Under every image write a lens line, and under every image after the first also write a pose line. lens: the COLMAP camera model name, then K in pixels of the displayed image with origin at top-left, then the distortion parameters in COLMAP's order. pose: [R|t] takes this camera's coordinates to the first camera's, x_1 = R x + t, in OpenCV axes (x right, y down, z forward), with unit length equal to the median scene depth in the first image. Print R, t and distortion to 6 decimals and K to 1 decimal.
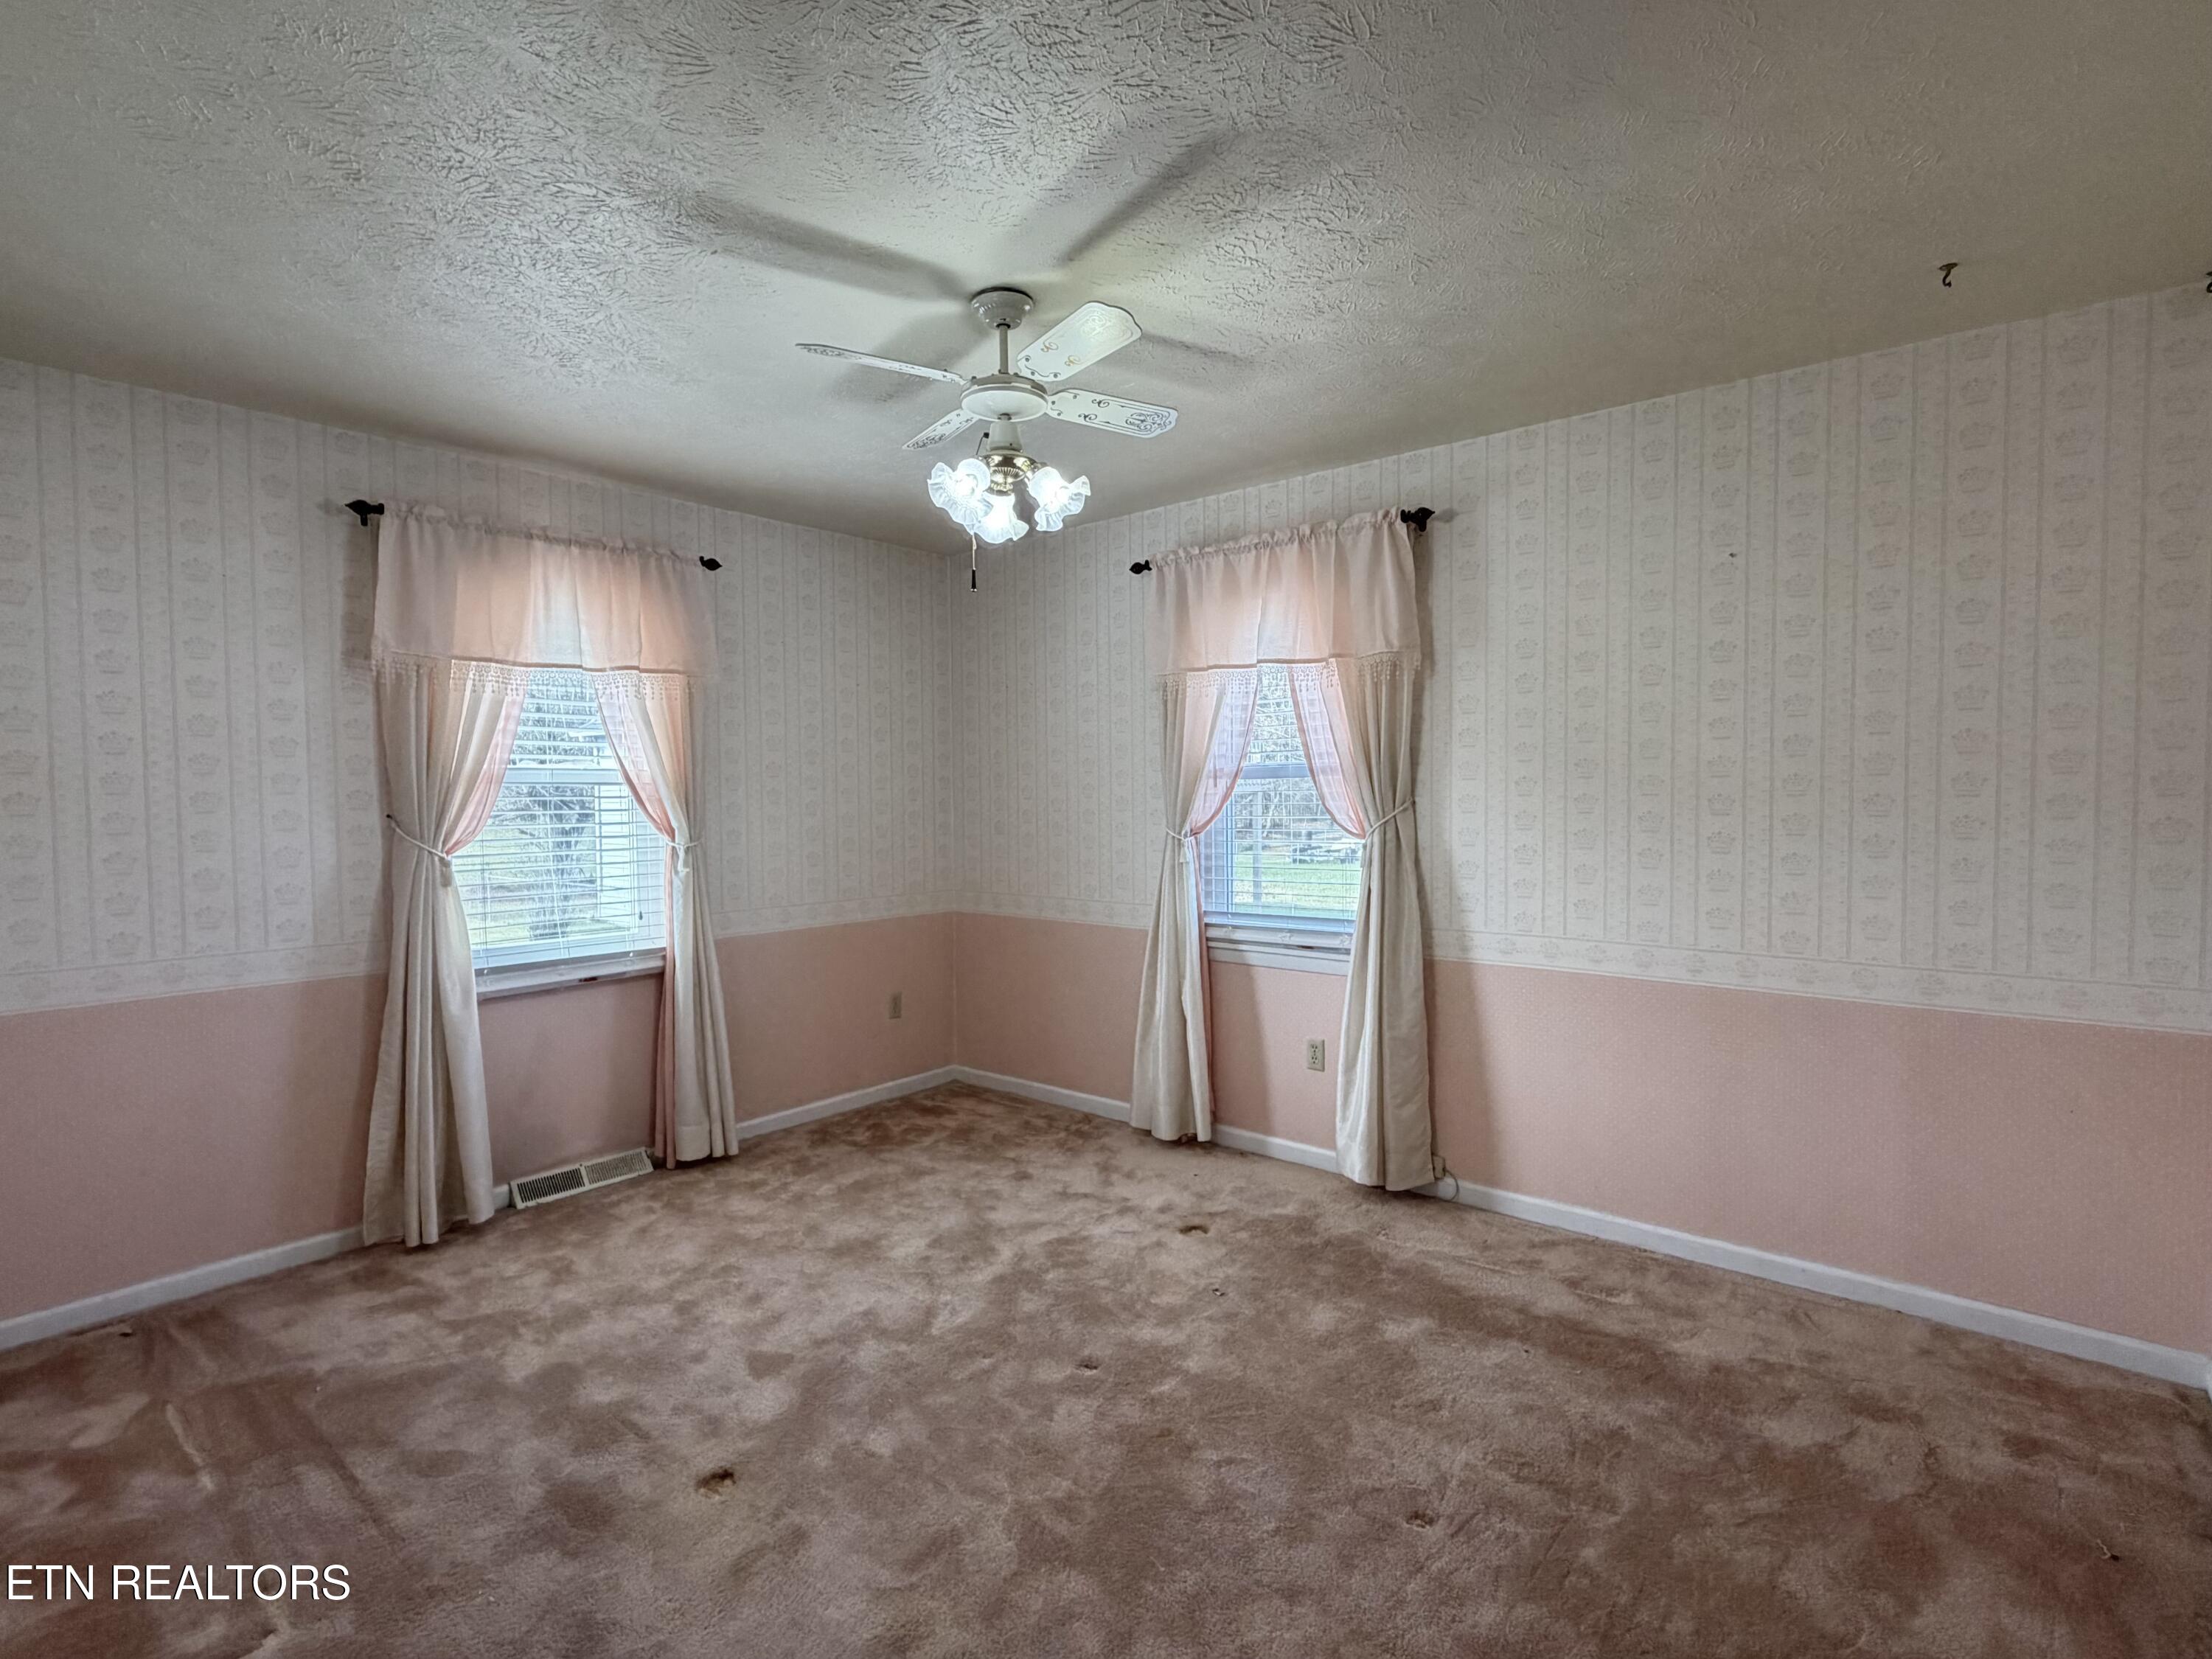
lens RADIAL K [[1112.1, 0, 1106.0], [0, 1112.1, 829.5], [0, 0, 1]] dist [0.000267, -0.001062]
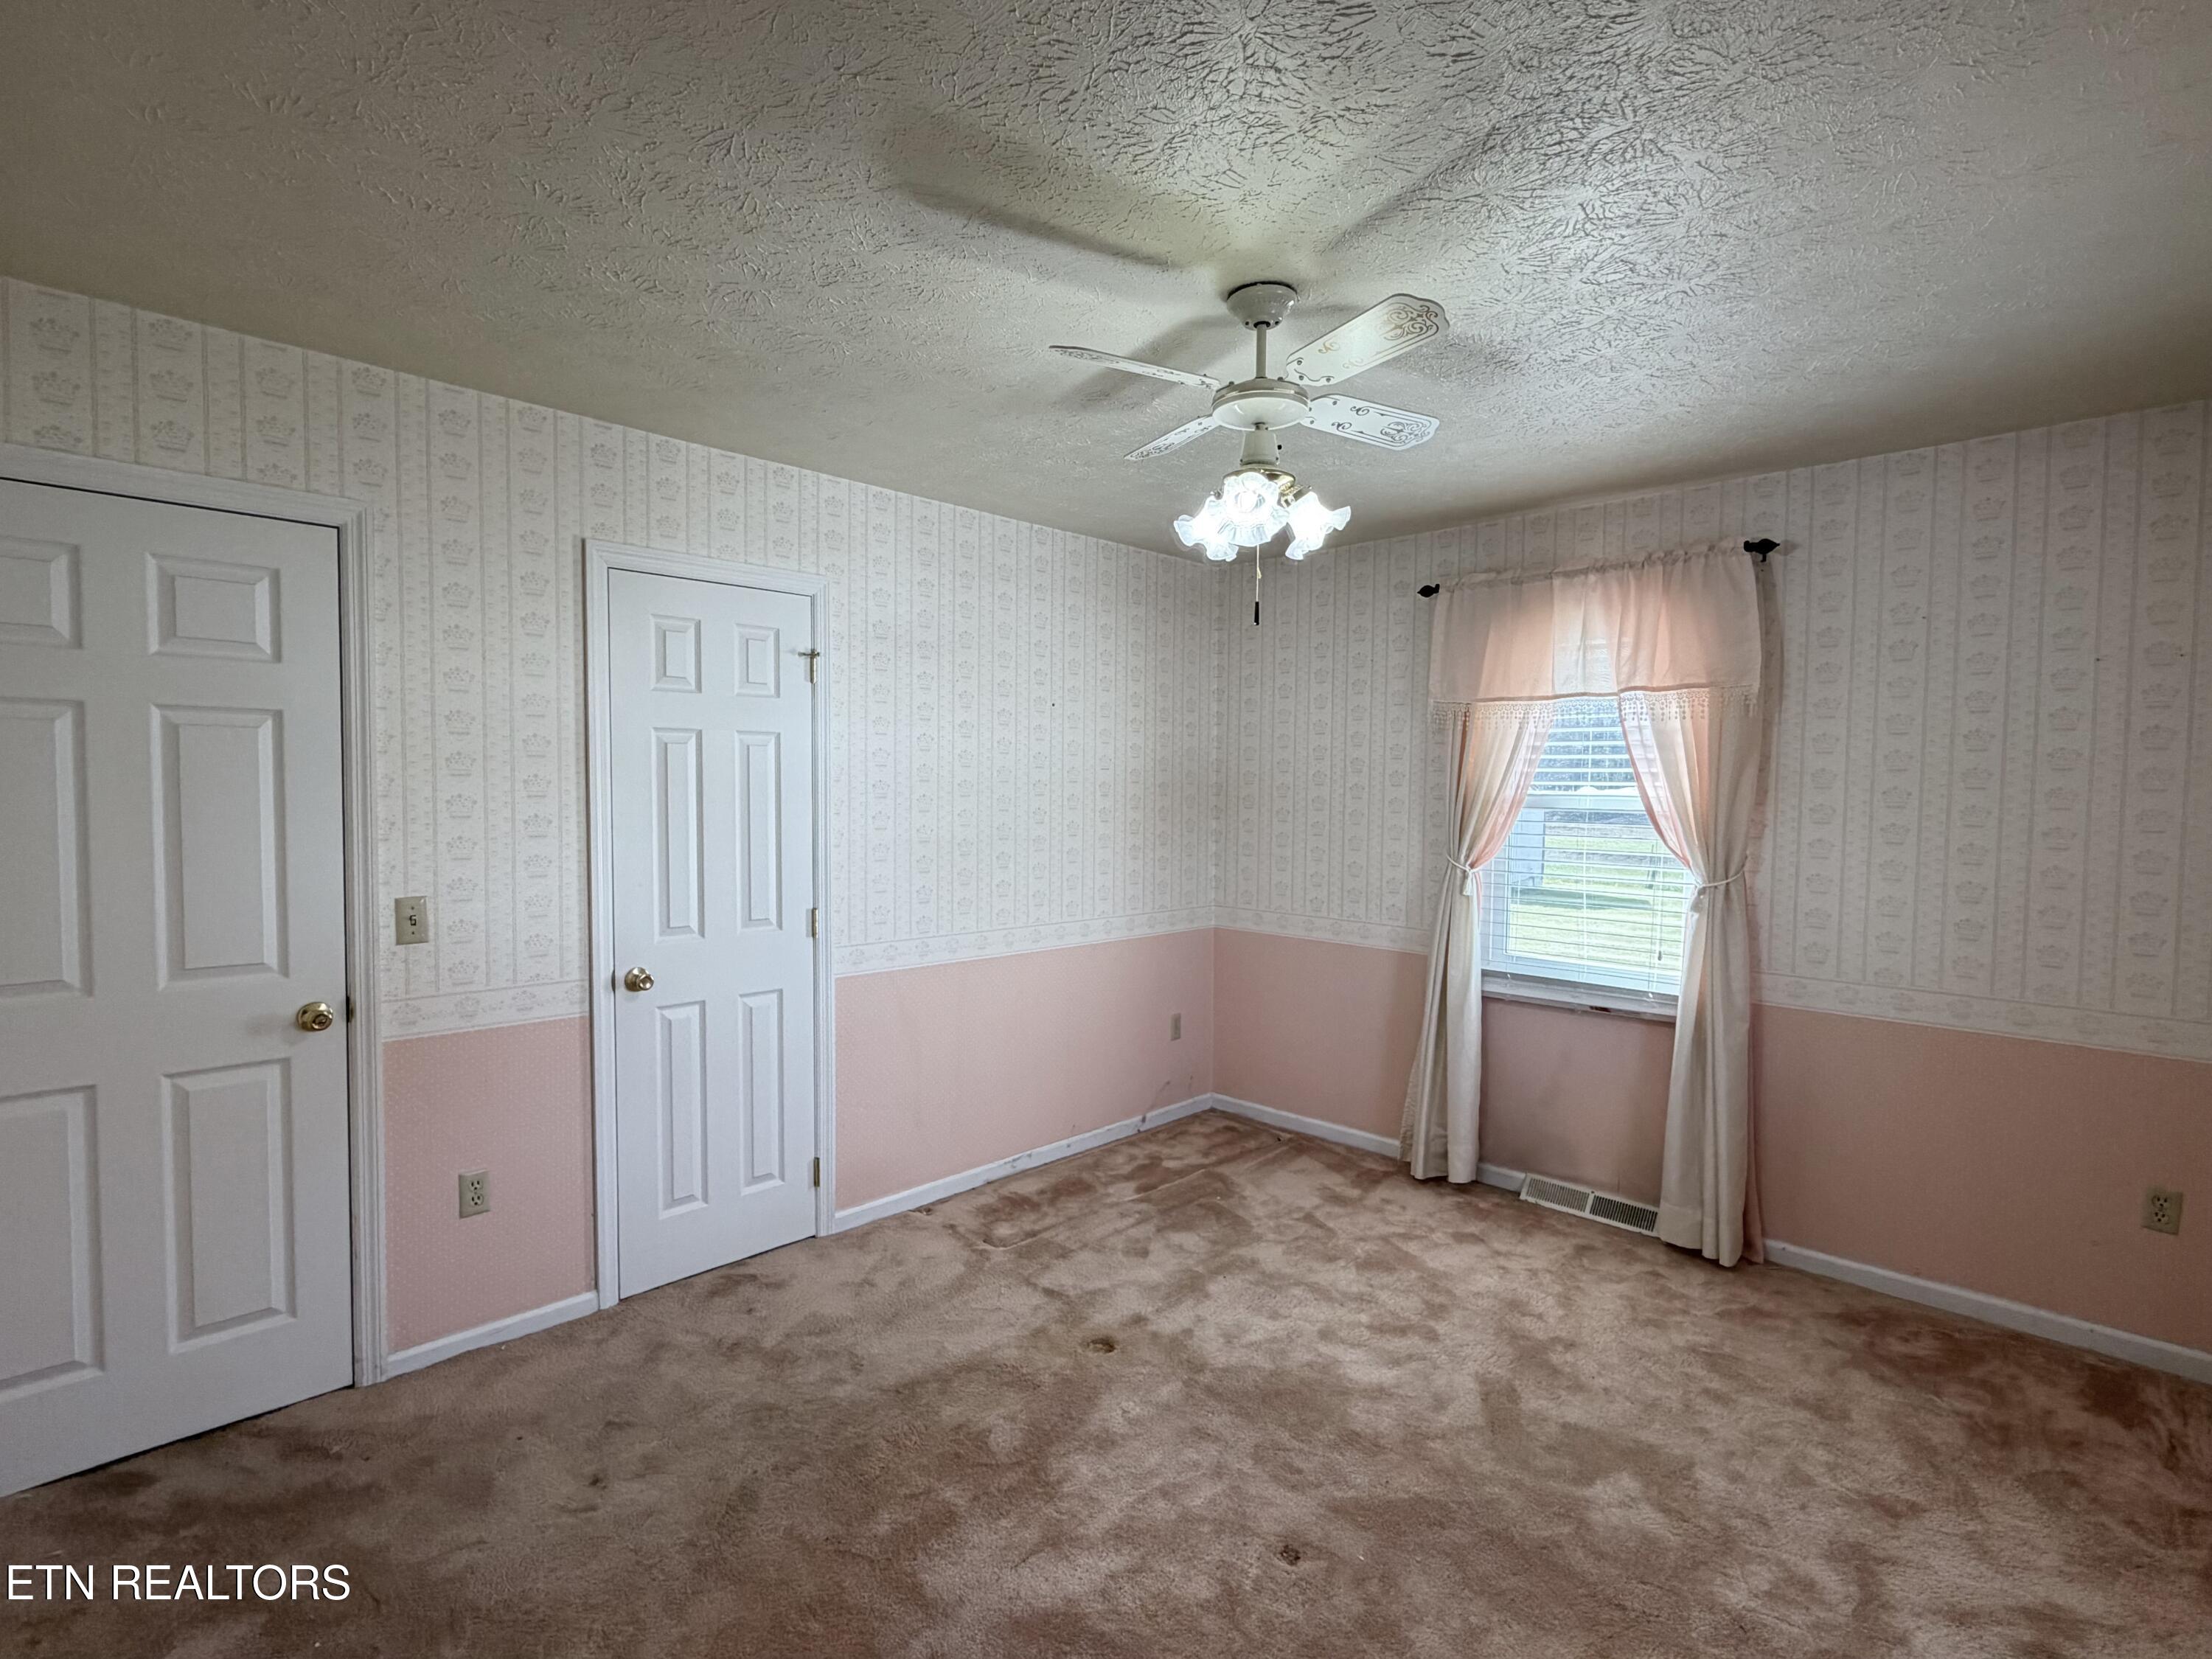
lens RADIAL K [[1112.1, 0, 1106.0], [0, 1112.1, 829.5], [0, 0, 1]] dist [0.000267, -0.001062]
pose [[-0.112365, 0.051641, -0.992324, 0.581990], [-0.038994, 0.997650, 0.056333, -0.065662], [0.992902, 0.045024, -0.110087, 0.697459]]
